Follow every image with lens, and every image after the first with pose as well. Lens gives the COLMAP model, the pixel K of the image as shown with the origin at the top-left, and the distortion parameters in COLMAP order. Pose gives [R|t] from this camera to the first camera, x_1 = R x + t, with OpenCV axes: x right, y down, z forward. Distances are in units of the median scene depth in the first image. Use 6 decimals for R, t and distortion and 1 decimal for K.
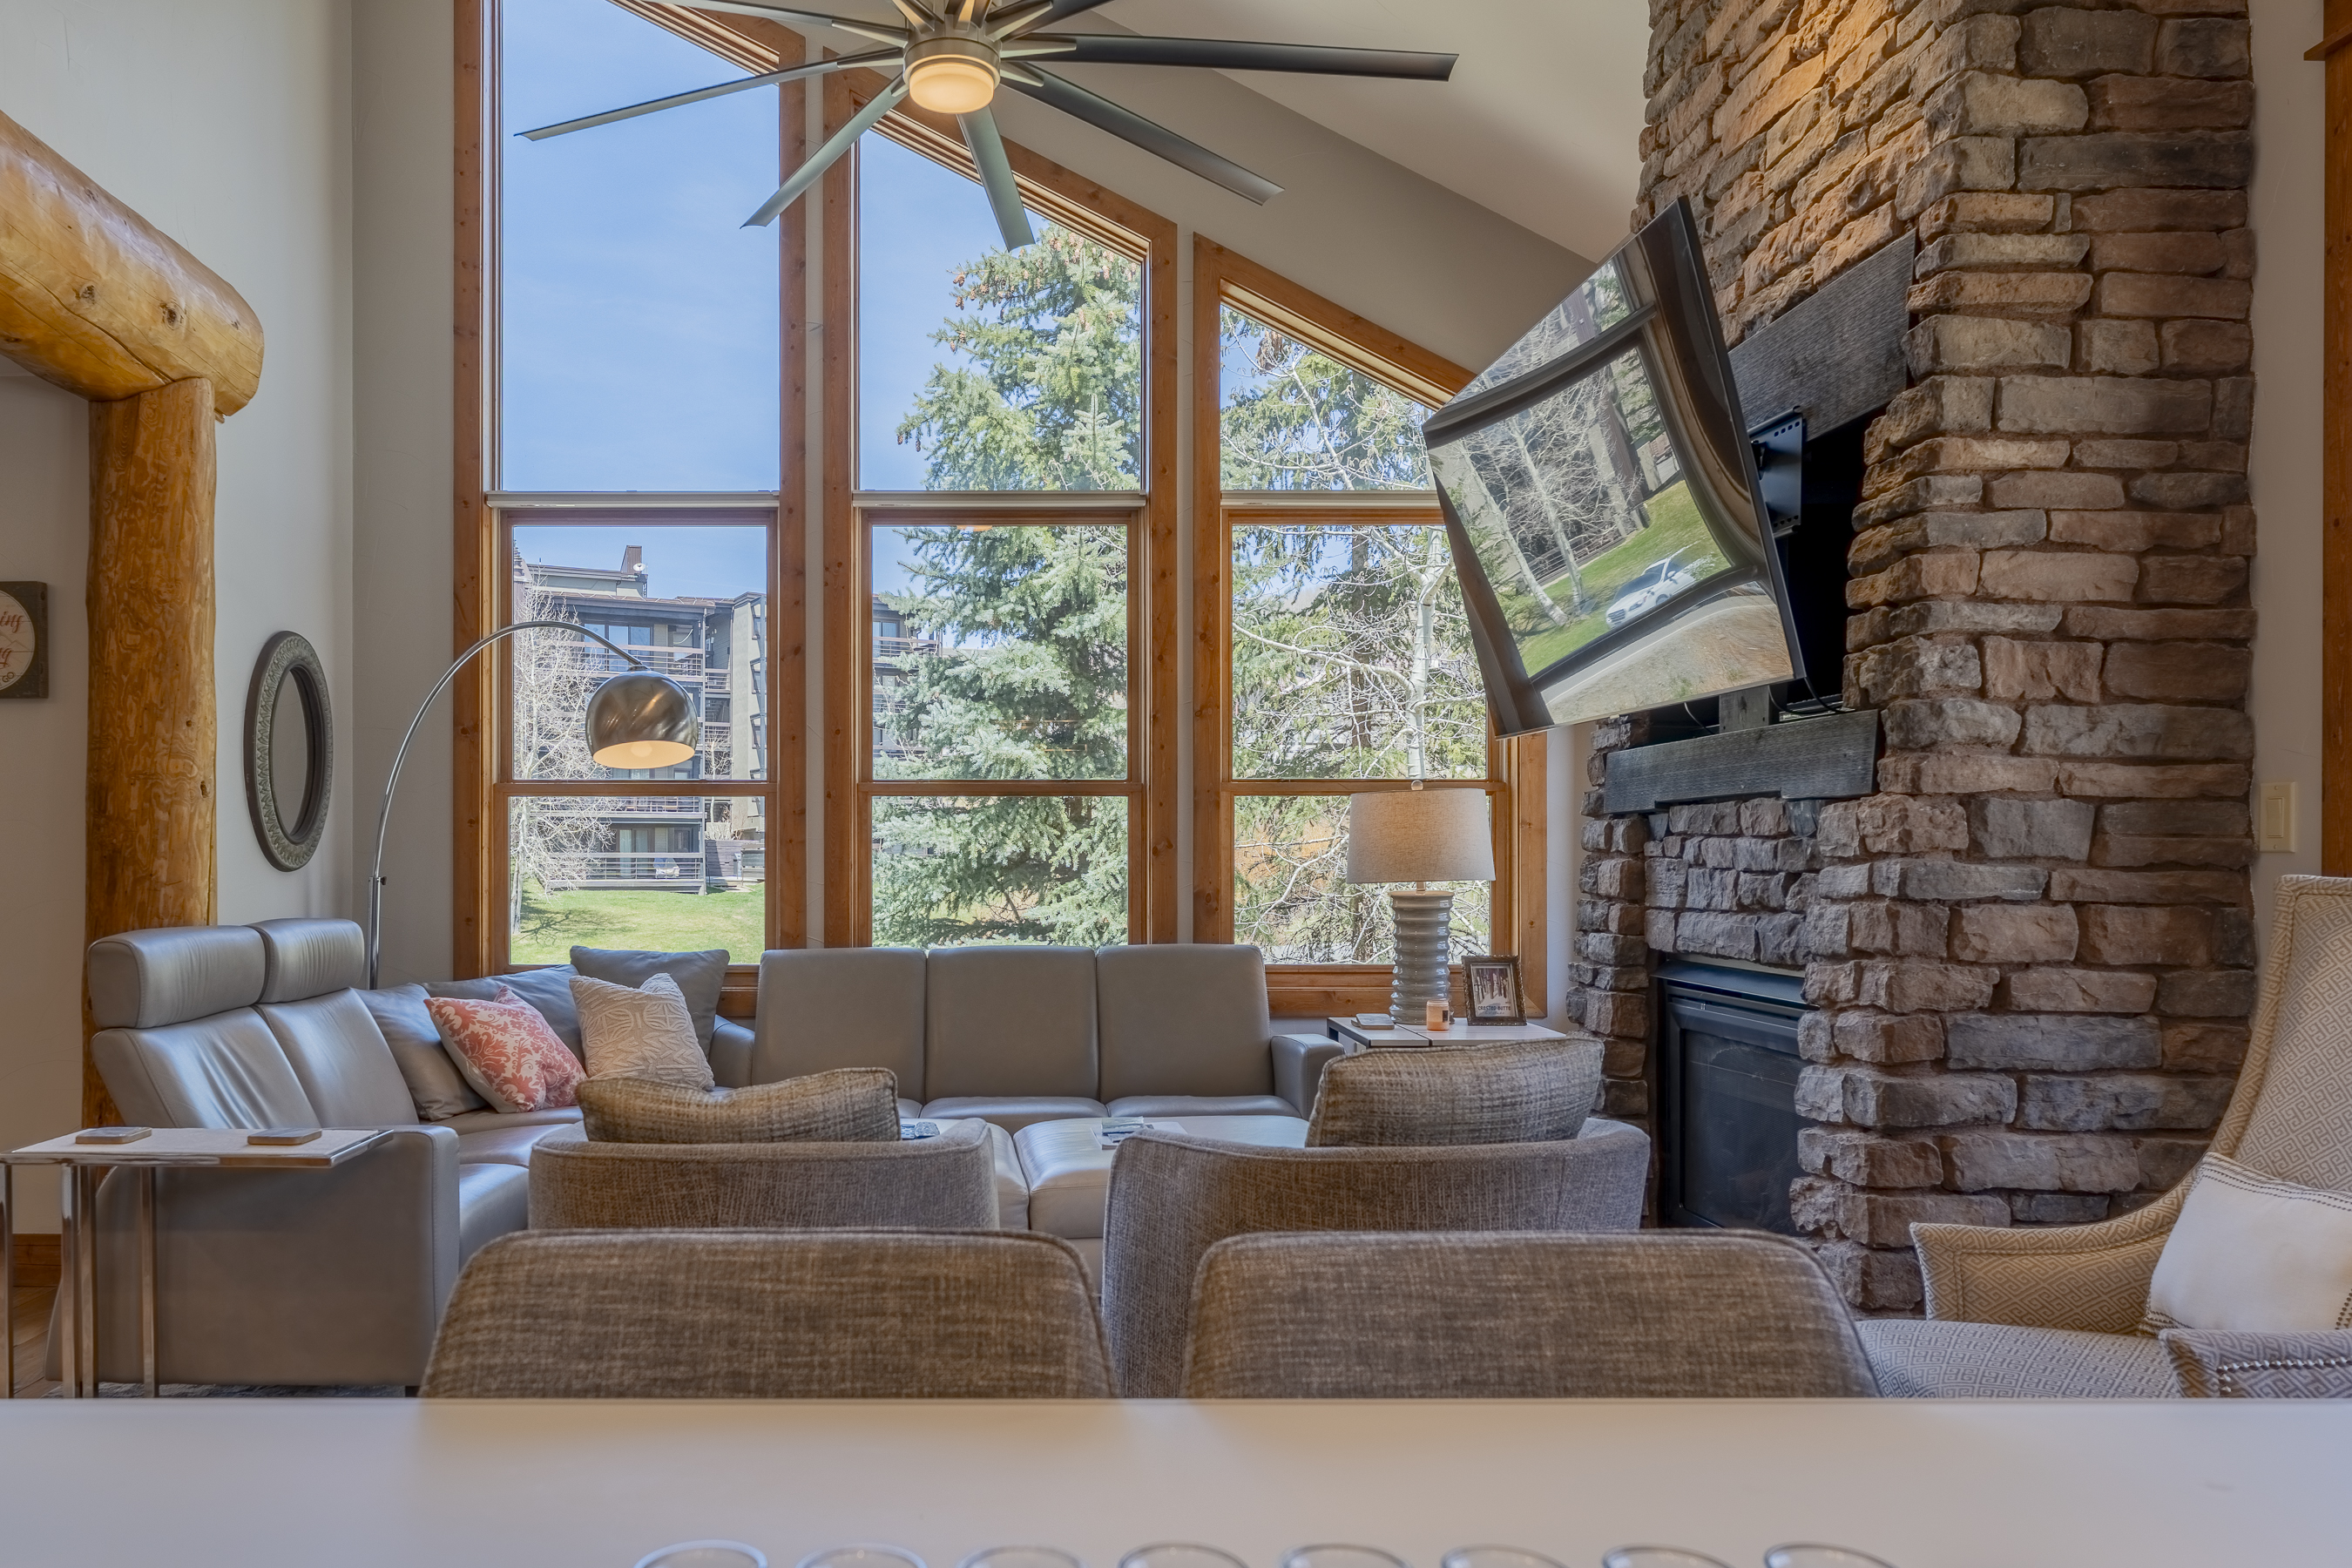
lens RADIAL K [[1691.4, 0, 952.0], [0, 1691.4, 787.1], [0, 0, 1]] dist [-0.000784, 0.004444]
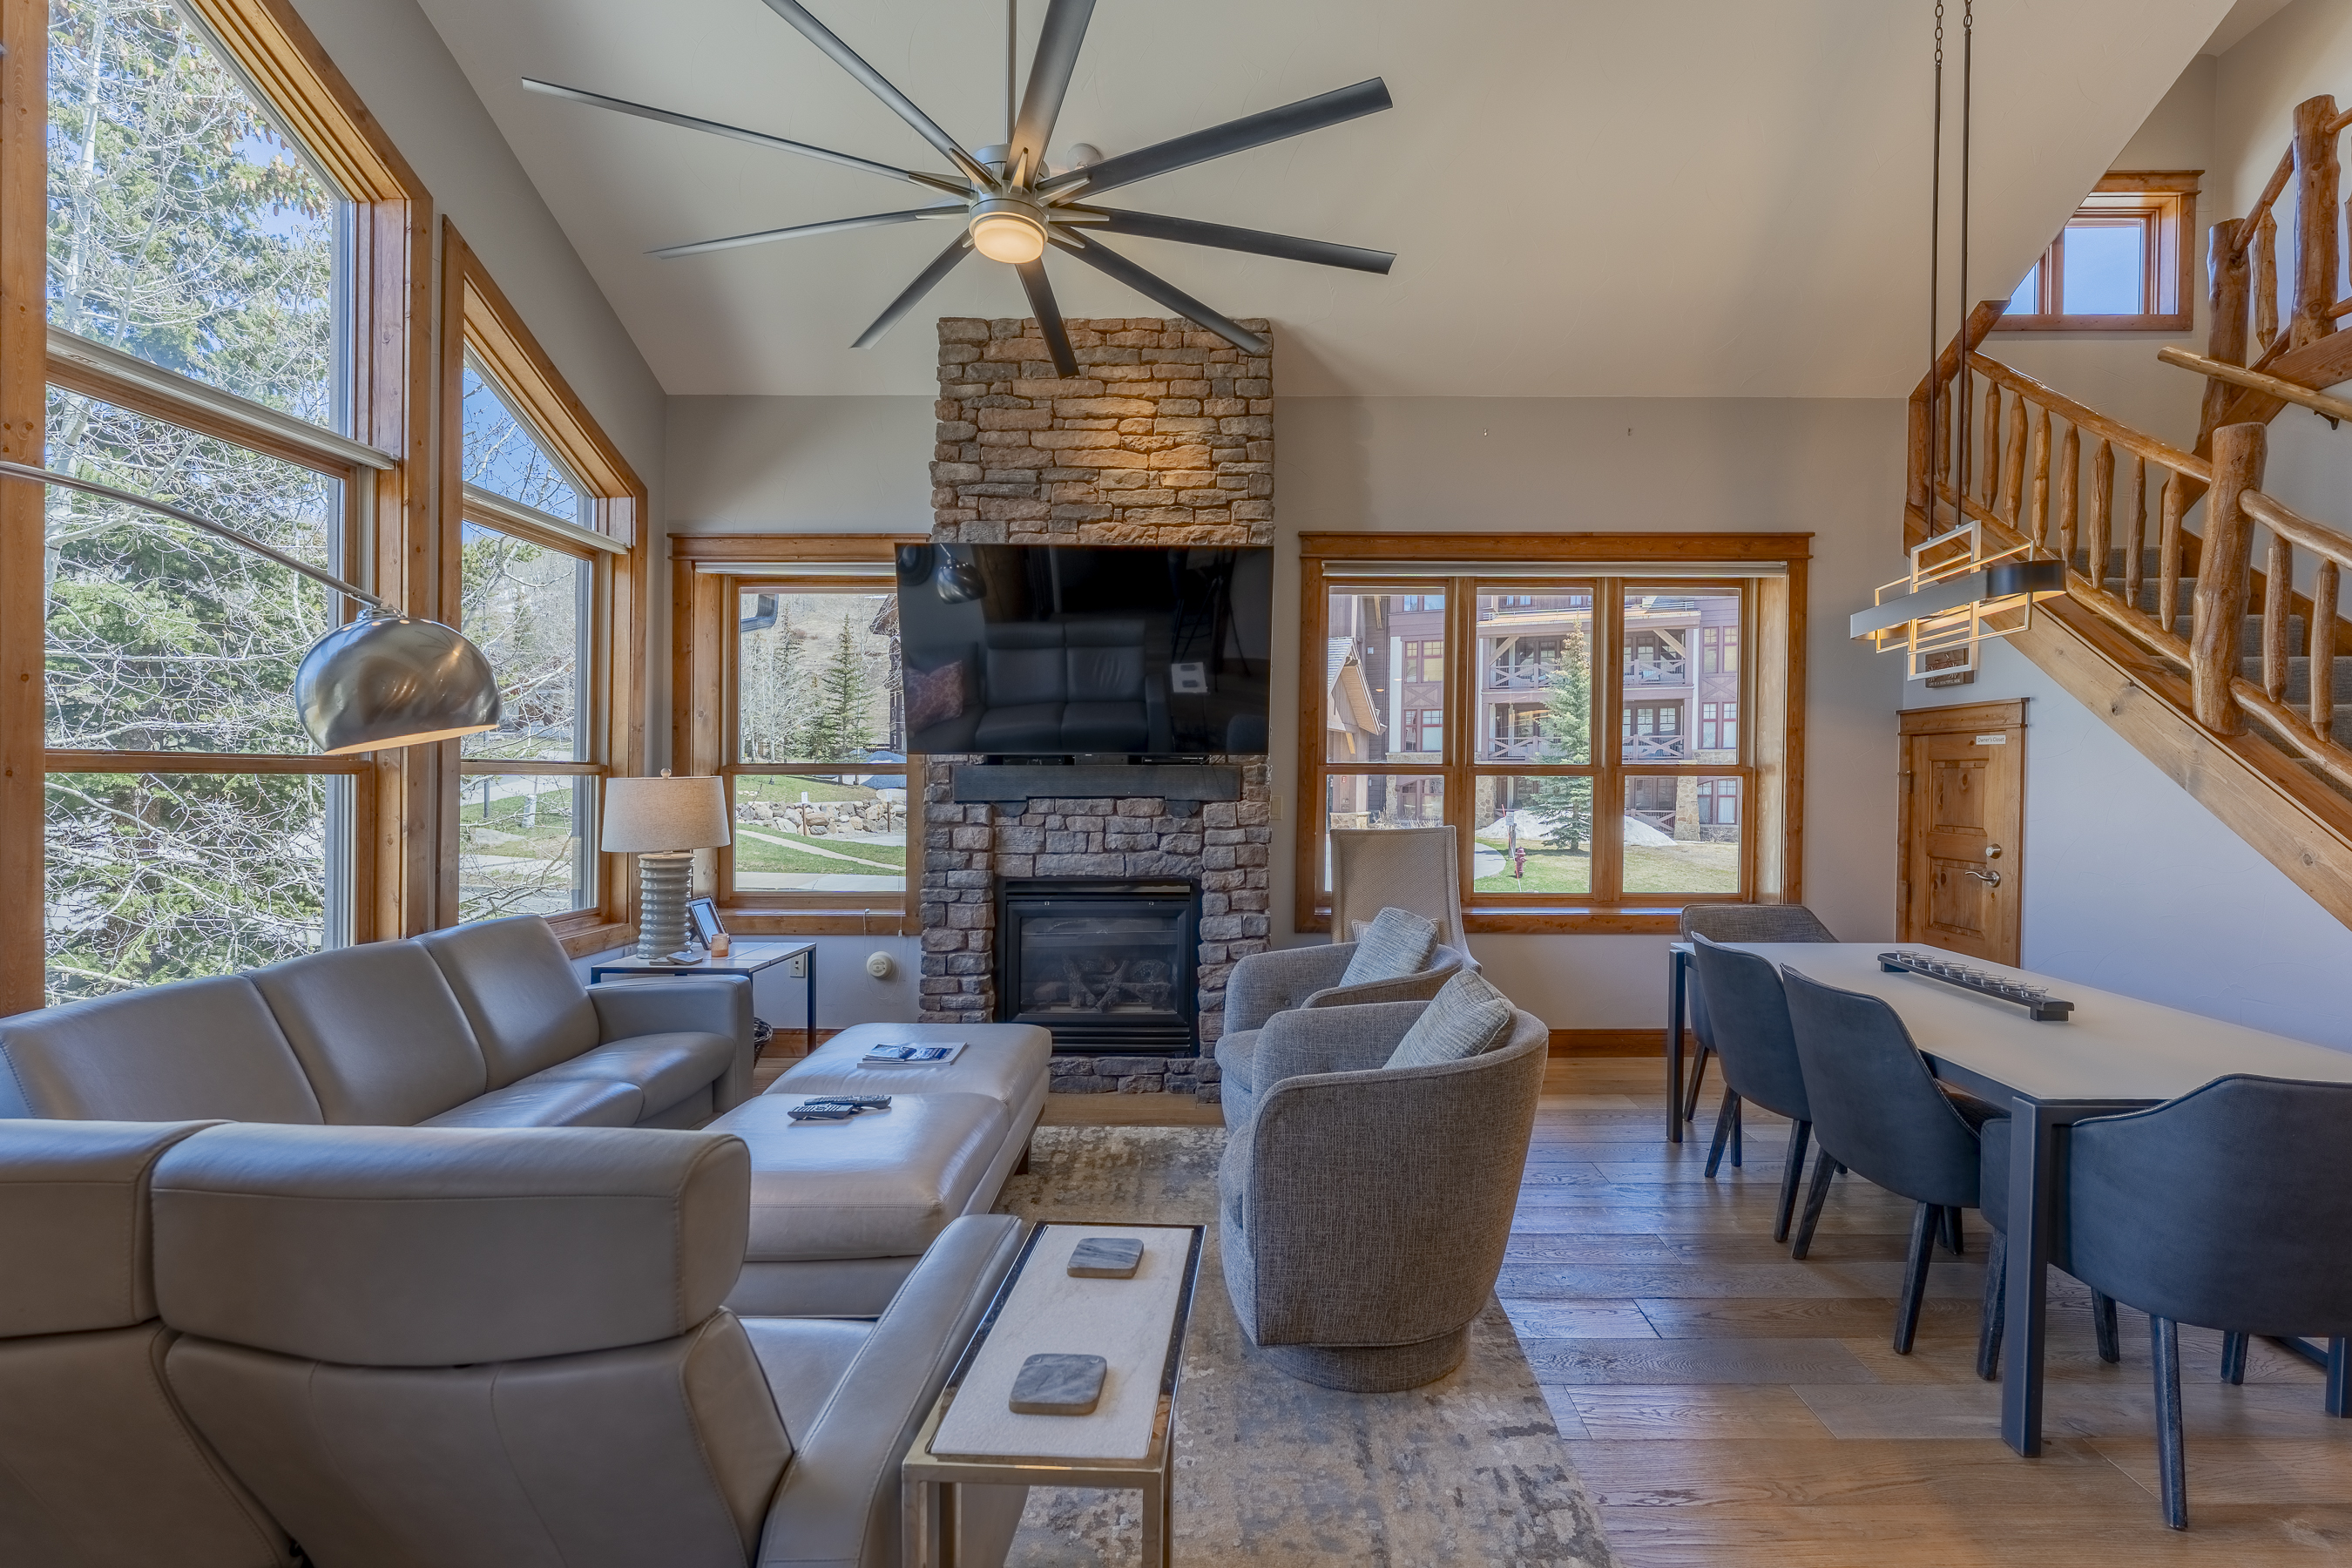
lens RADIAL K [[1030.6, 0, 1254.6], [0, 1030.6, 782.9], [0, 0, 1]] dist [-0.001646, 0.000267]
pose [[-0.027421, -0.005218, 0.999610, -0.891229], [-0.044559, 0.998999, 0.003992, -0.027007], [-0.998630, -0.044432, -0.027626, 0.962257]]
